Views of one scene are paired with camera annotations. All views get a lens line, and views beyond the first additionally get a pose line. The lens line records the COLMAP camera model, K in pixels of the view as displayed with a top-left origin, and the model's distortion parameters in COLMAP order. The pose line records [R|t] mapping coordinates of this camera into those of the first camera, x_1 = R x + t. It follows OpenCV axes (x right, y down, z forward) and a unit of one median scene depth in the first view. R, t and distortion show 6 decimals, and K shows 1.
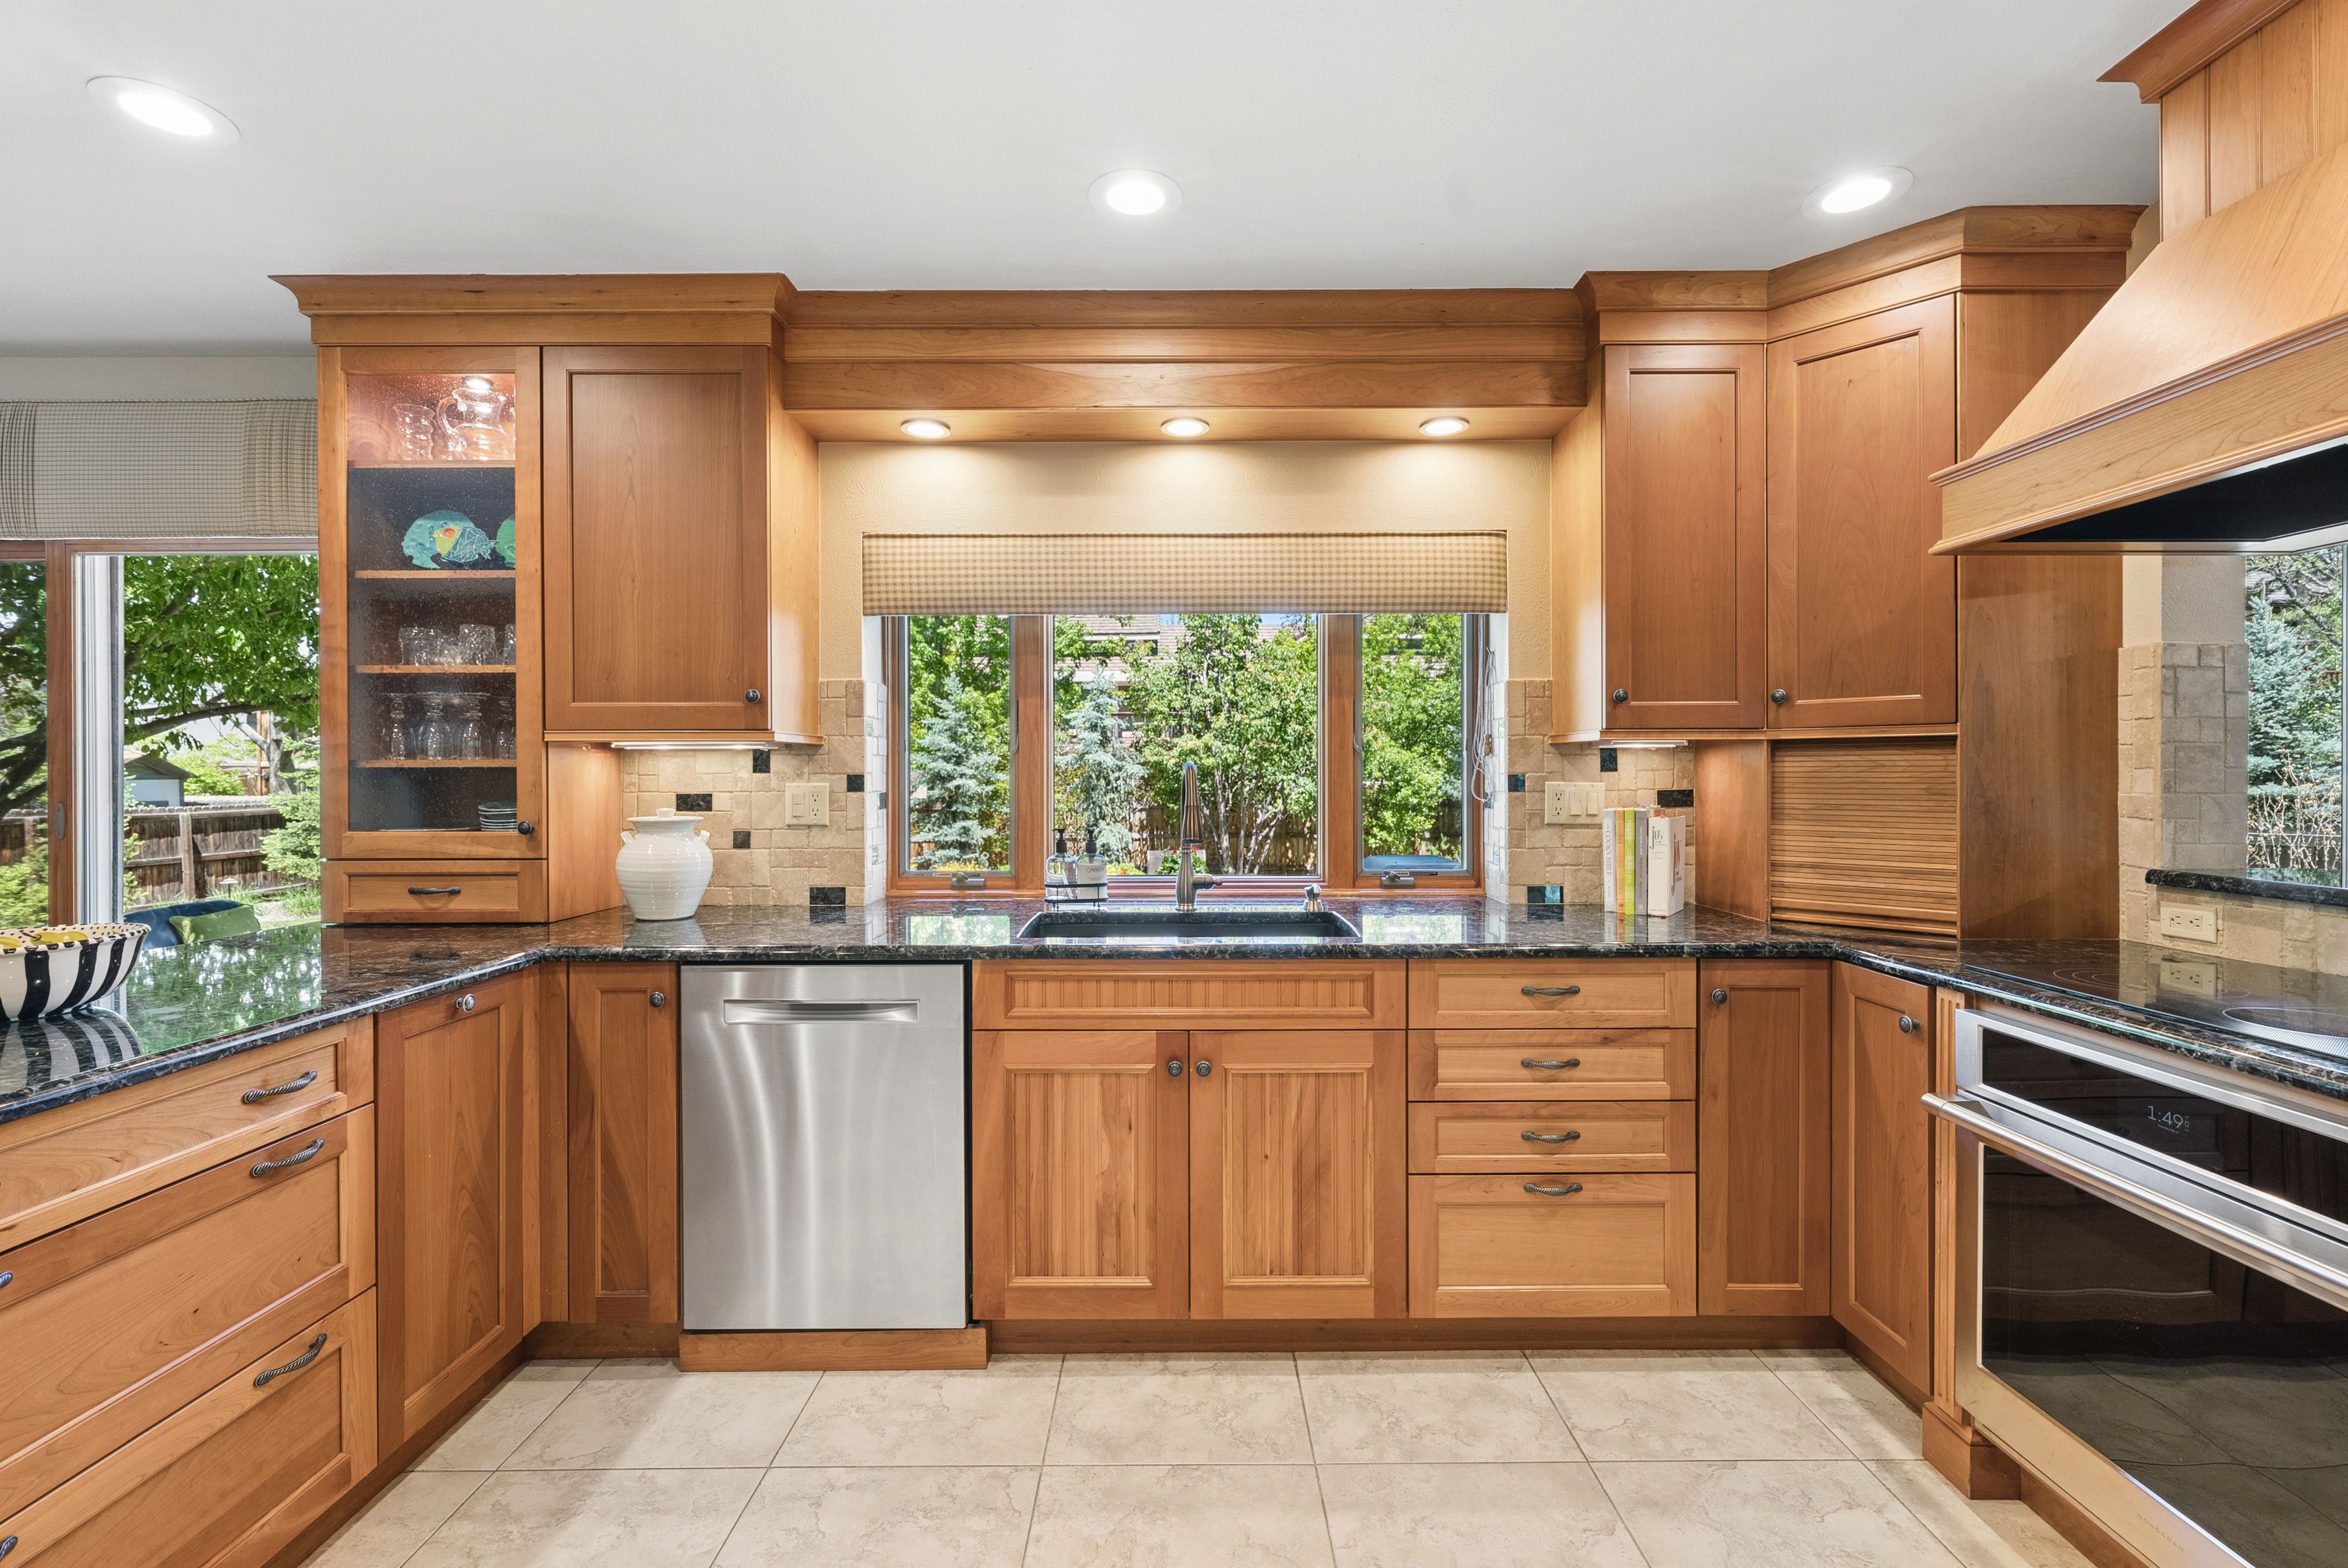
lens RADIAL K [[1025.6, 0, 1174.0], [0, 1025.6, 784.0], [0, 0, 1]] dist [0.002233, 0.000009]
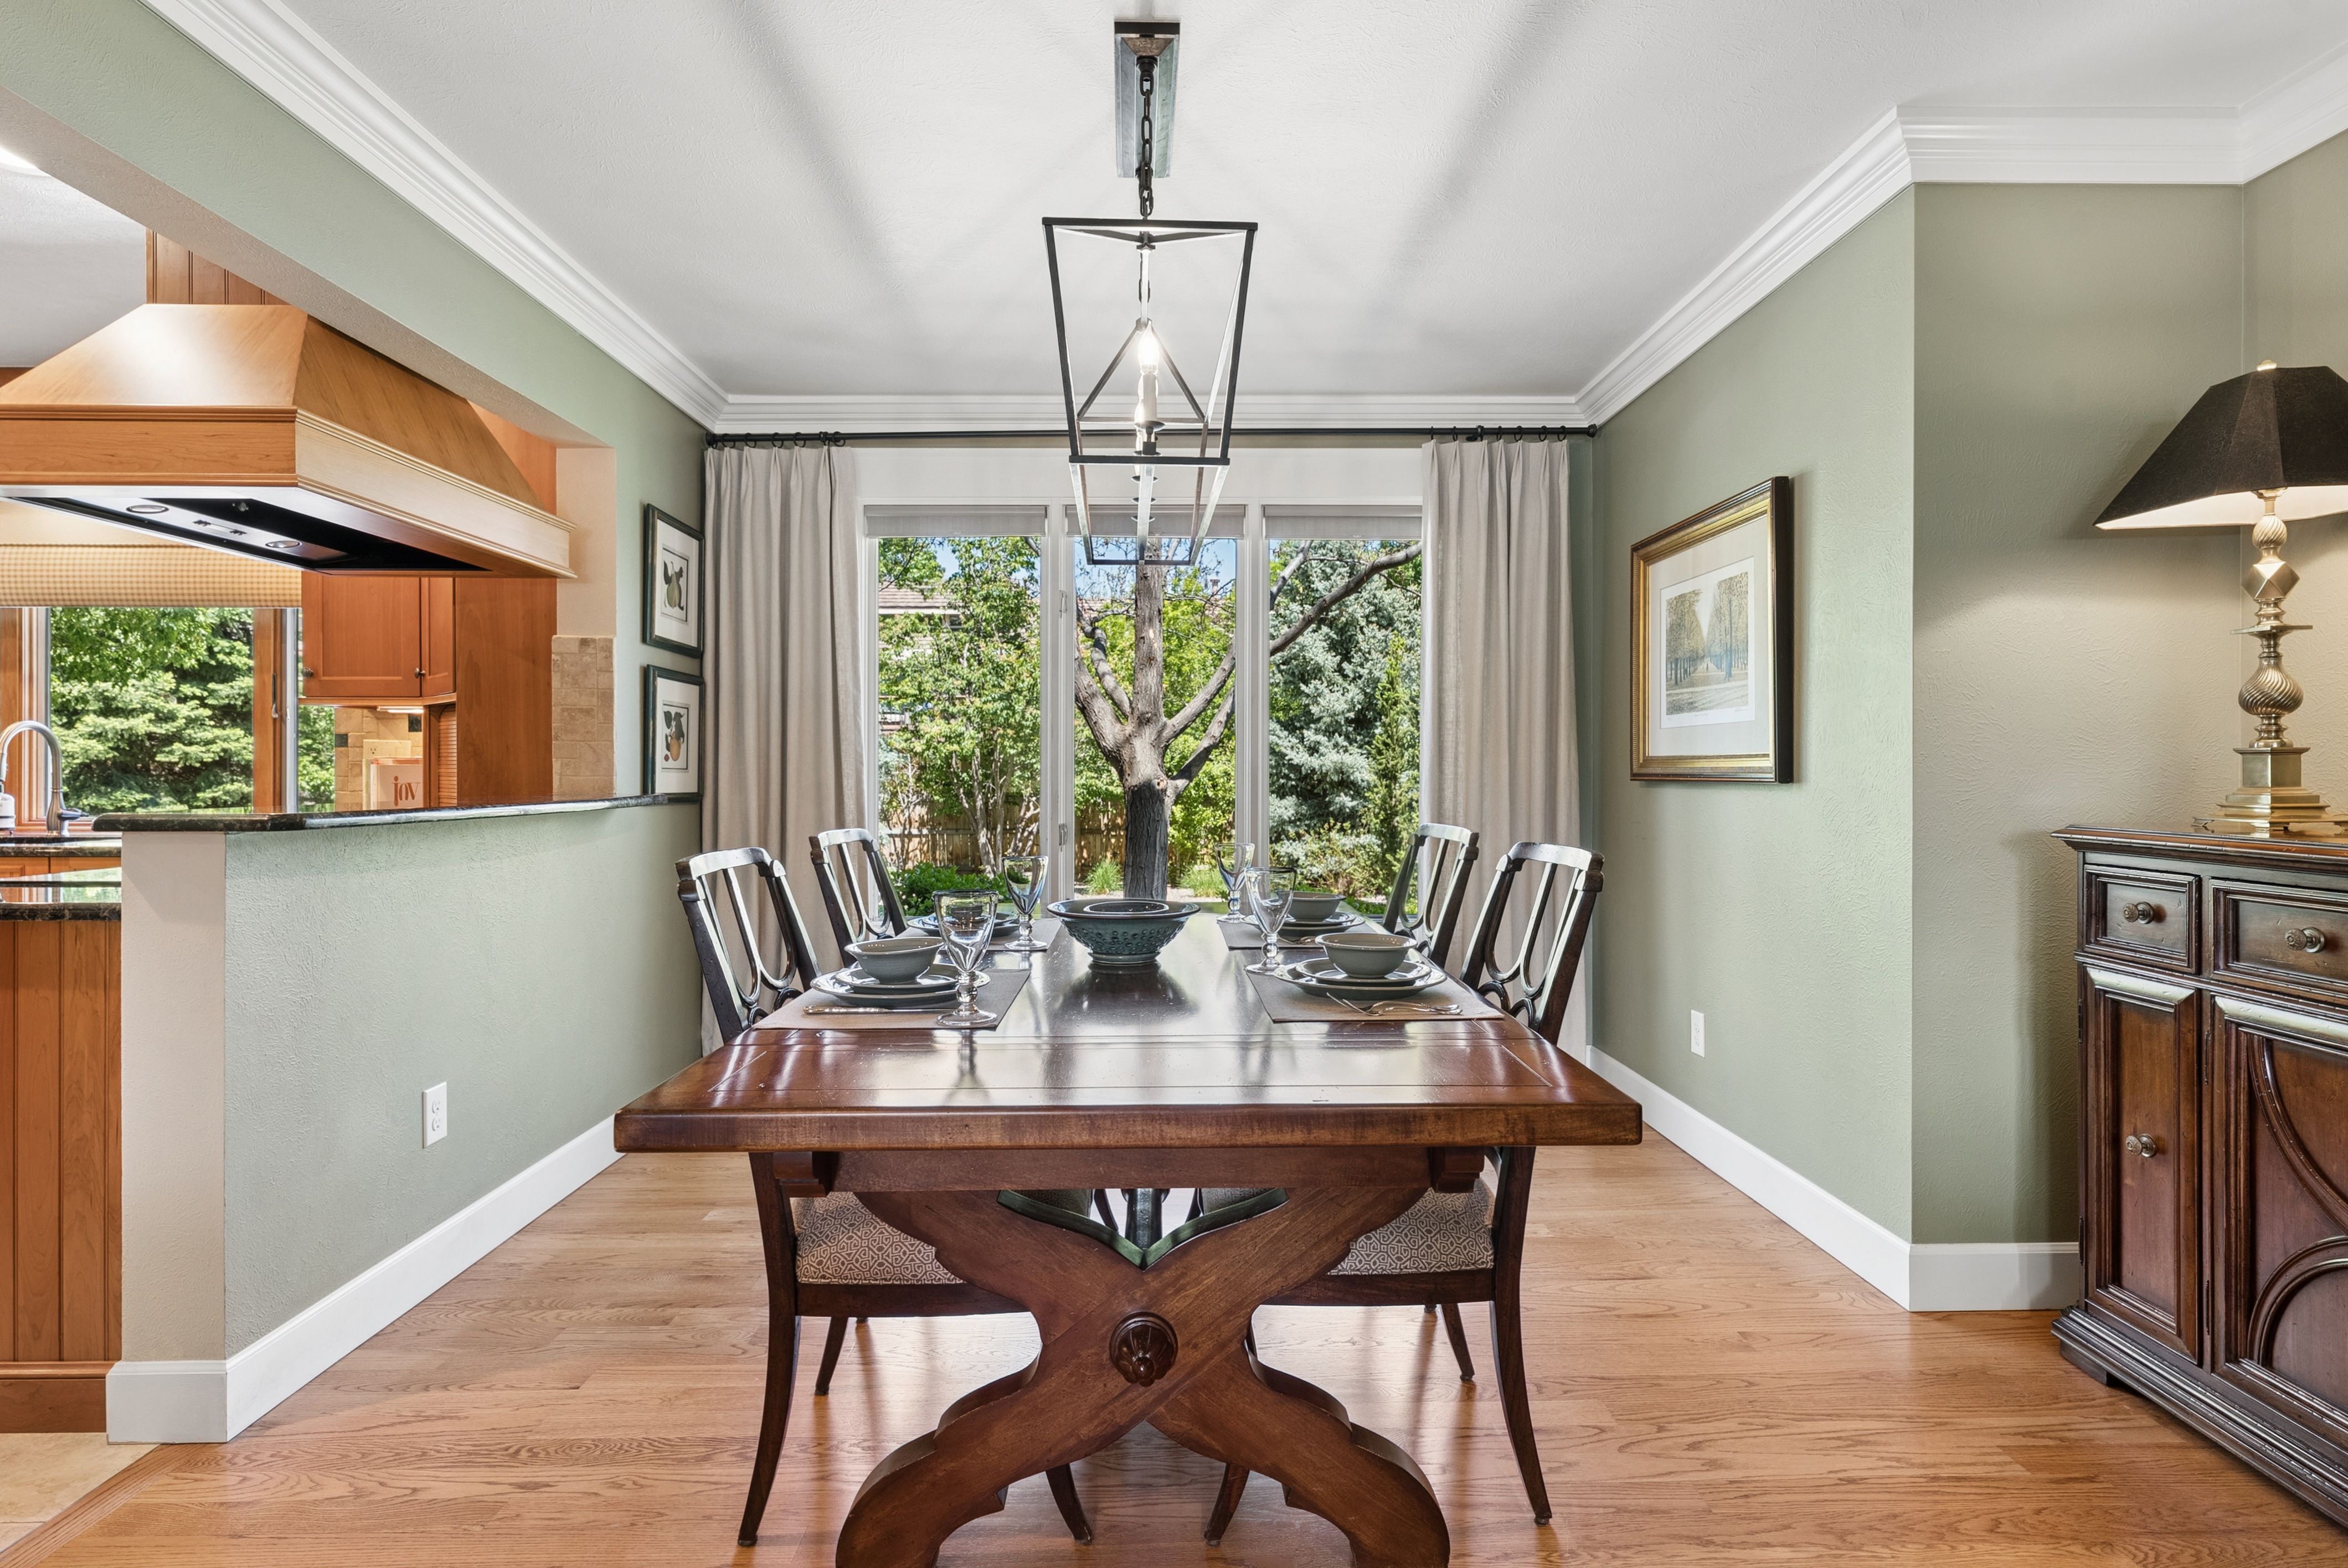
lens RADIAL K [[1205.9, 0, 1179.1], [0, 1205.9, 765.9], [0, 0, 1]] dist [-0.000323, 0.000426]
pose [[0.999746, 0.004821, 0.022026, 1.730034], [-0.004514, 0.999892, -0.013975, 0.060674], [-0.022091, 0.013872, 0.999660, -0.690430]]
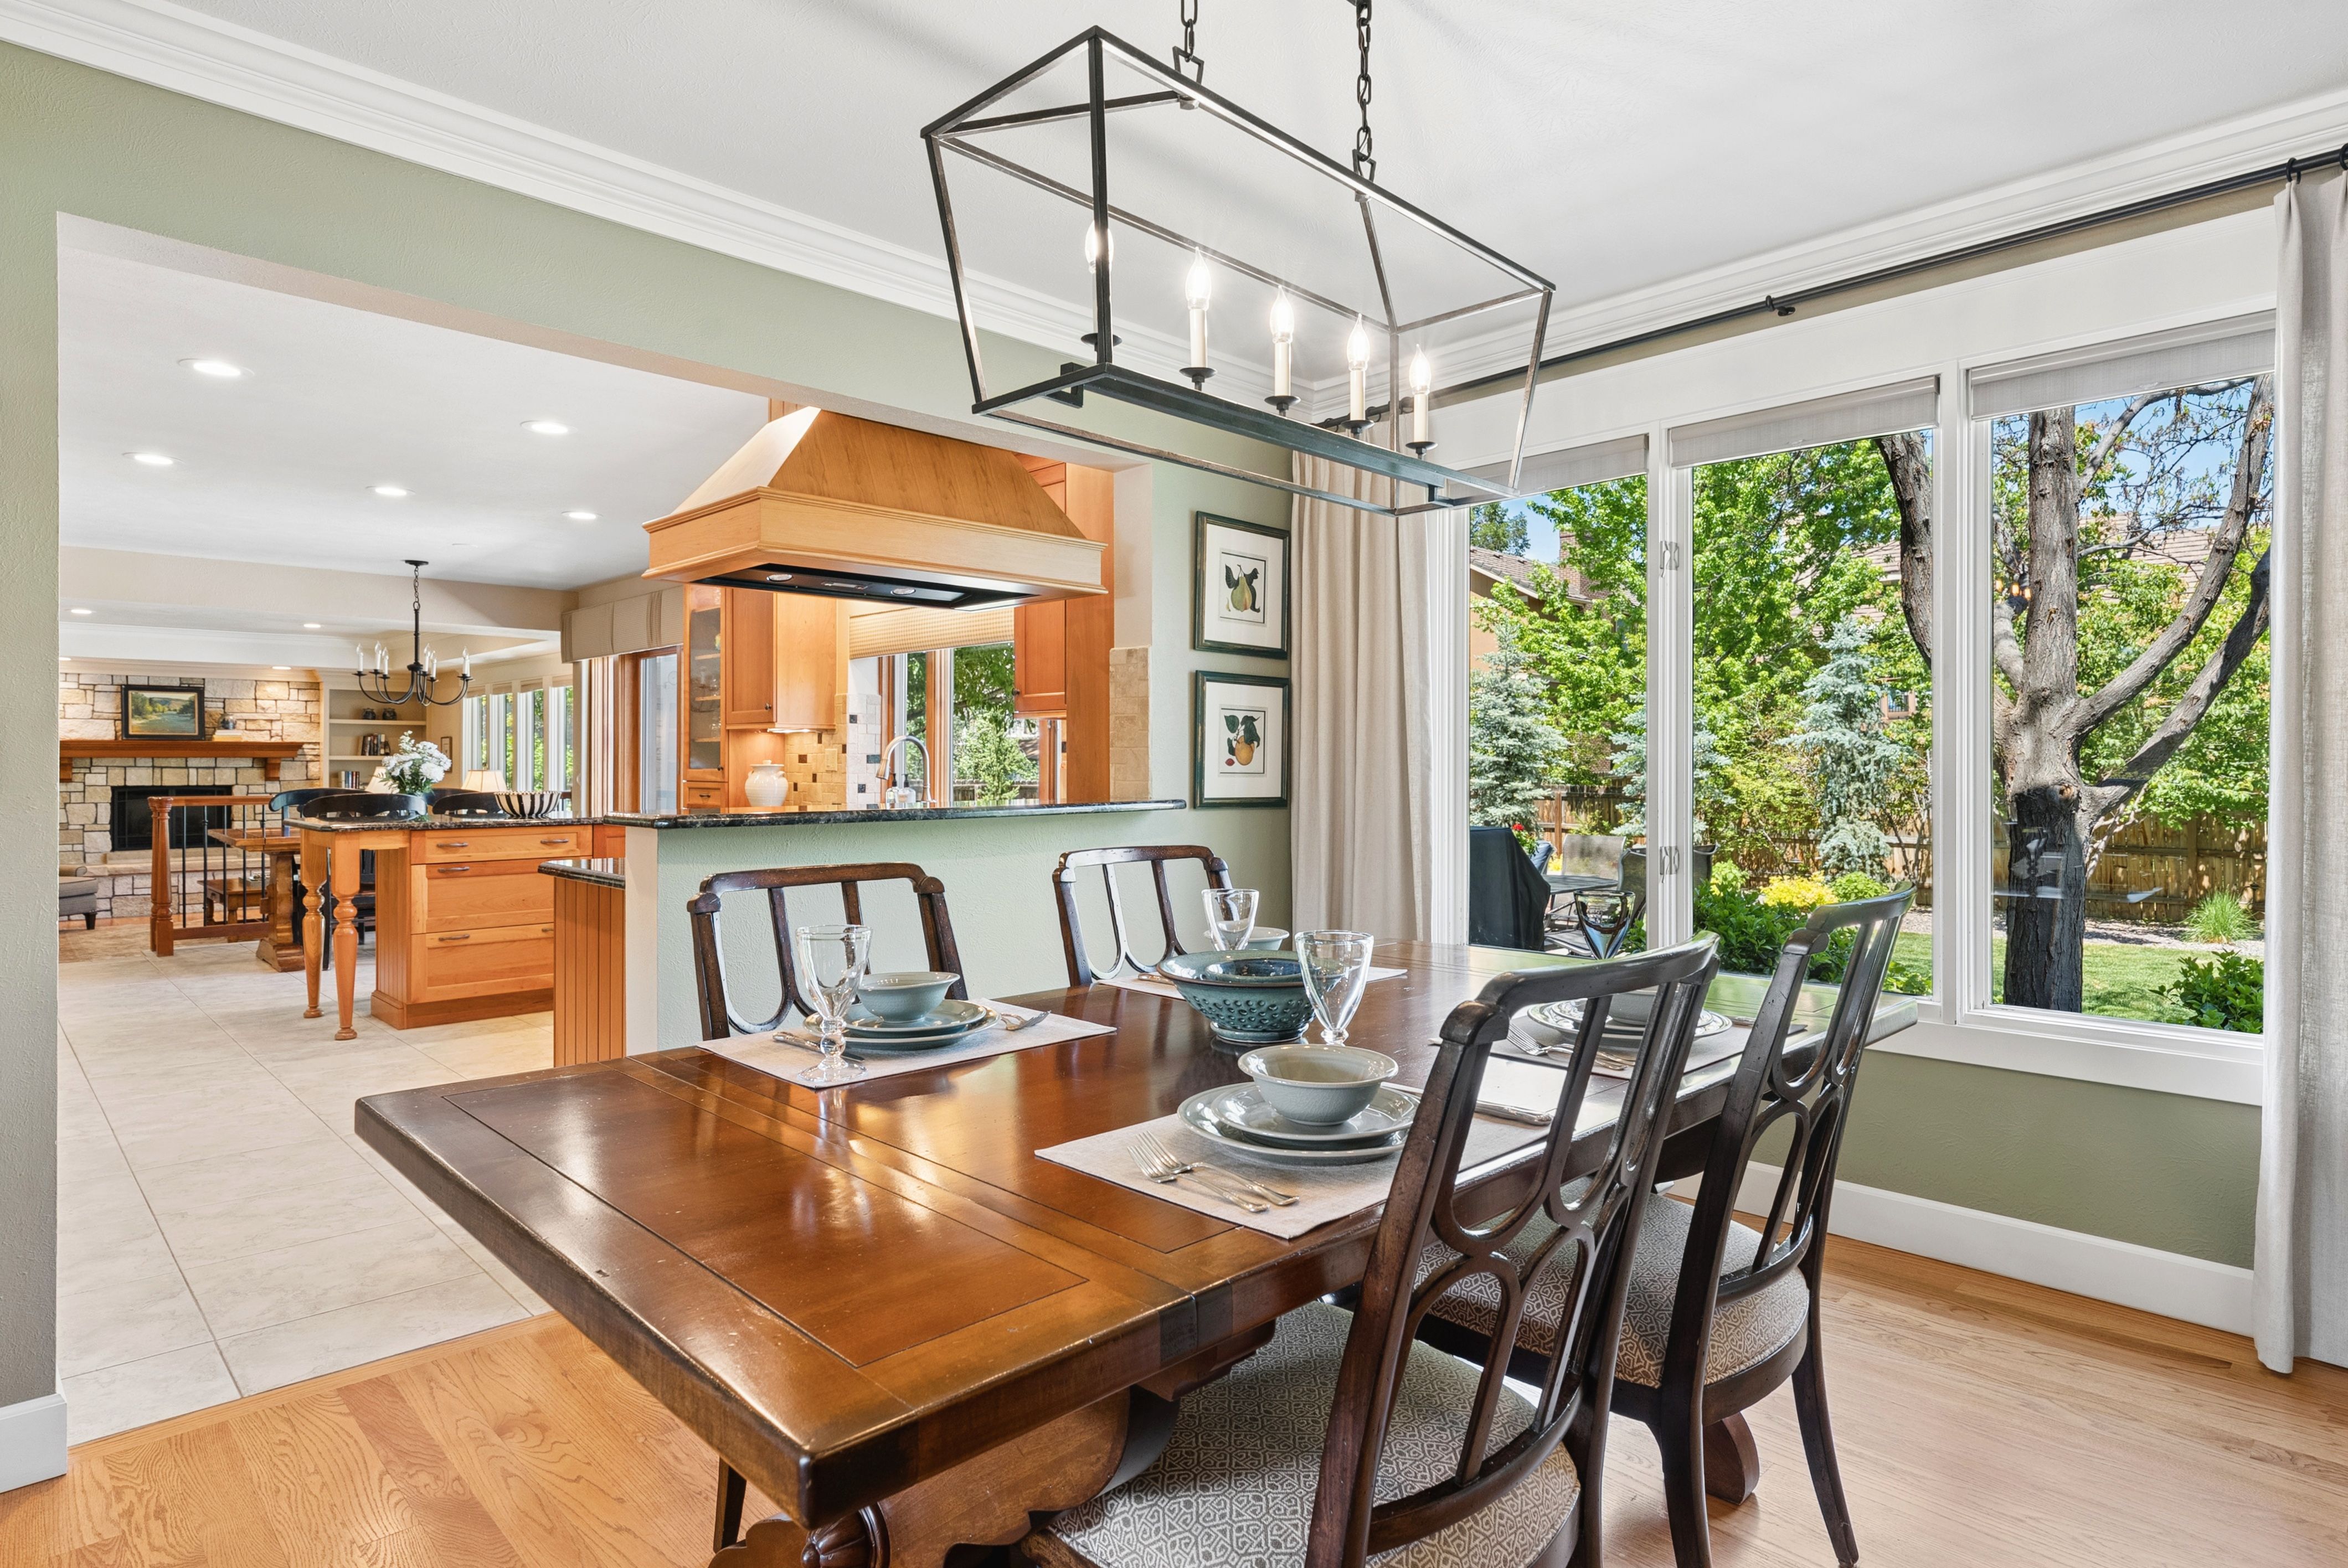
lens RADIAL K [[1266.5, 0, 1177.2], [0, 1266.5, 766.3], [0, 0, 1]] dist [0.000153, -0.000024]
pose [[0.700285, 0.006456, -0.713834, 2.297009], [-0.010811, 0.999940, -0.001562, 0.036840], [0.713782, 0.008811, 0.700313, -0.250278]]
